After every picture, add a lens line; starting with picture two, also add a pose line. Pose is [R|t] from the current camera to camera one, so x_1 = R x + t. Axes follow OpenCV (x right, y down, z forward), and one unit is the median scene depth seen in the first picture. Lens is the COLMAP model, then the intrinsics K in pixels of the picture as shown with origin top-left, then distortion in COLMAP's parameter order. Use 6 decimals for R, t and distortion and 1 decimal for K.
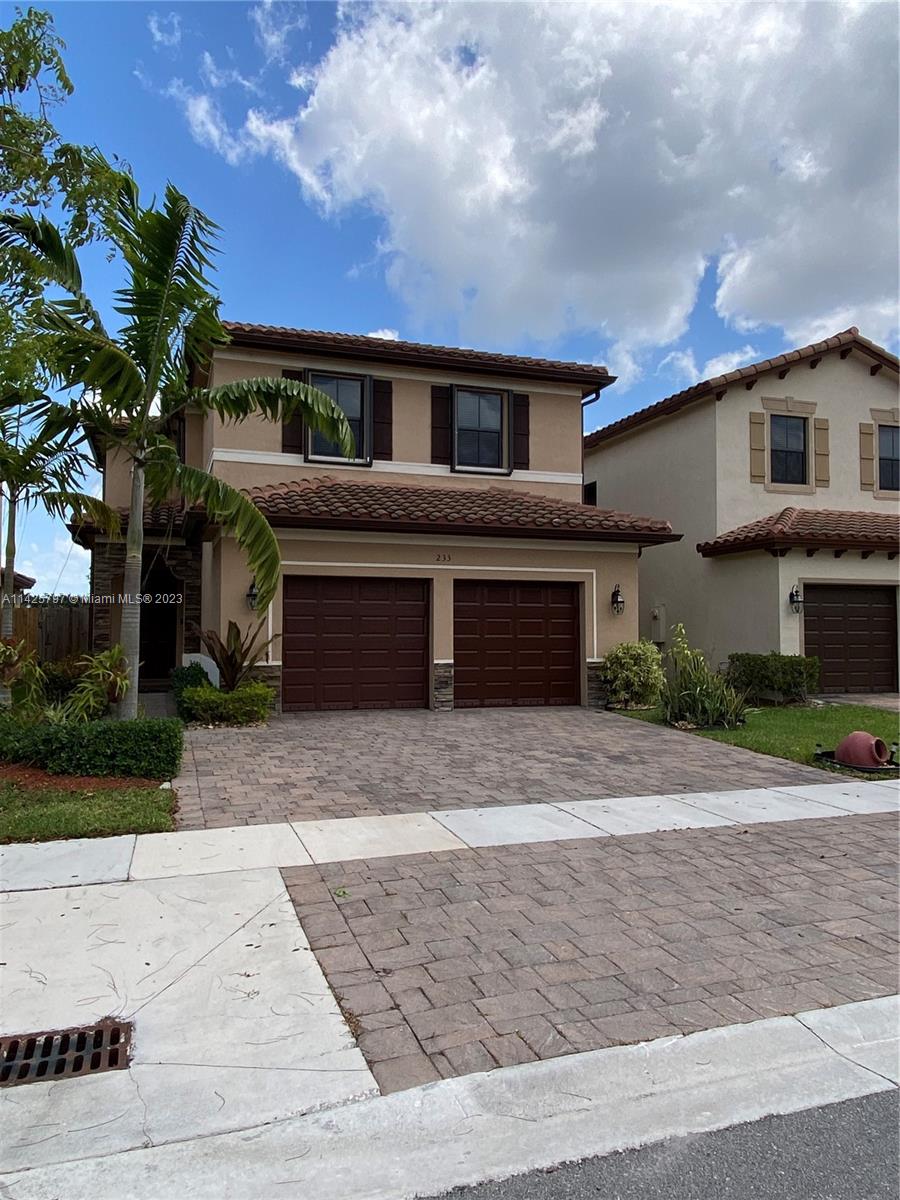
lens RADIAL K [[848.2, 0, 450.0], [0, 848.2, 600.0], [0, 0, 1]] dist [0.096053, -0.125529]
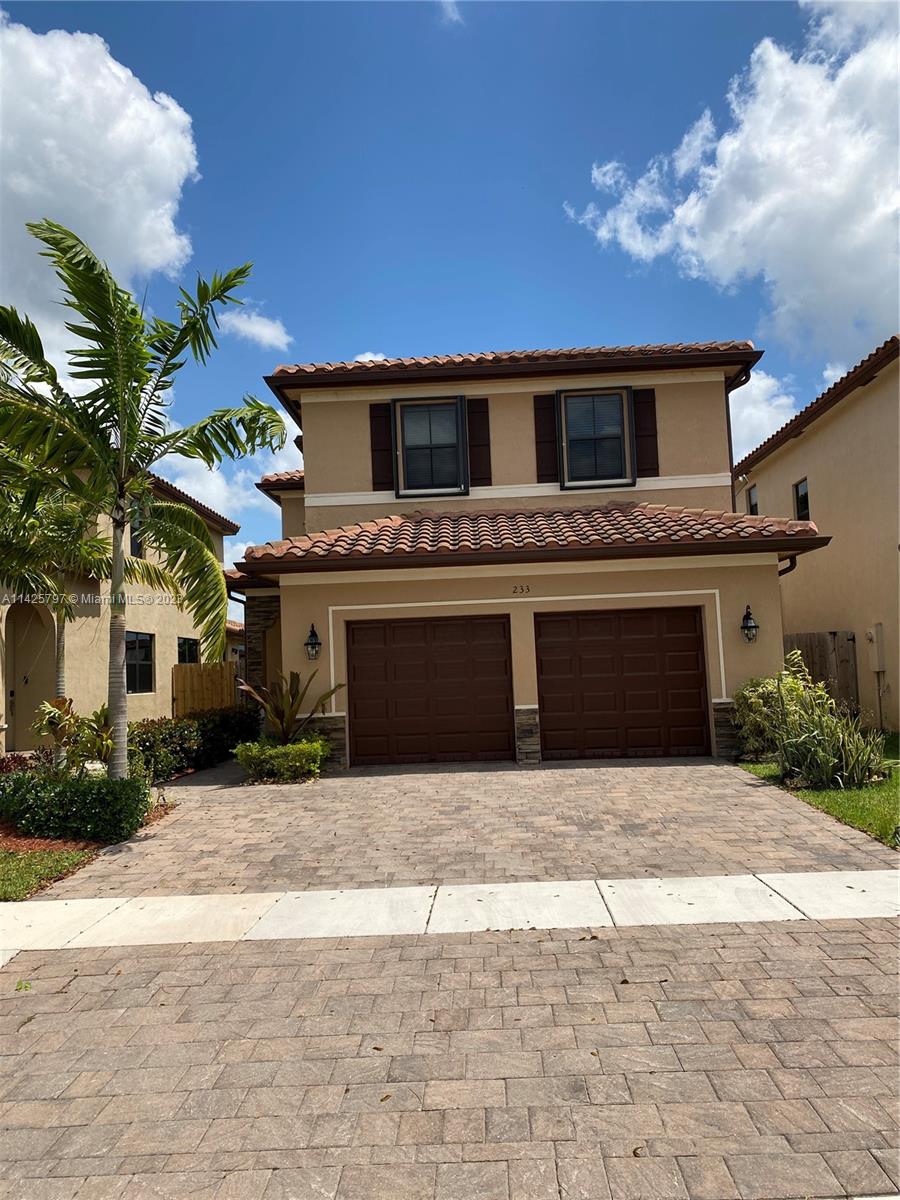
lens RADIAL K [[905.2, 0, 434.4], [0, 905.2, 606.4], [0, 0, 1]] dist [0.074145, -0.114933]
pose [[0.931079, -0.066809, -0.358648, 0.408849], [0.055838, 0.997603, -0.040874, 0.002563], [0.360519, 0.018031, 0.932578, 0.151282]]
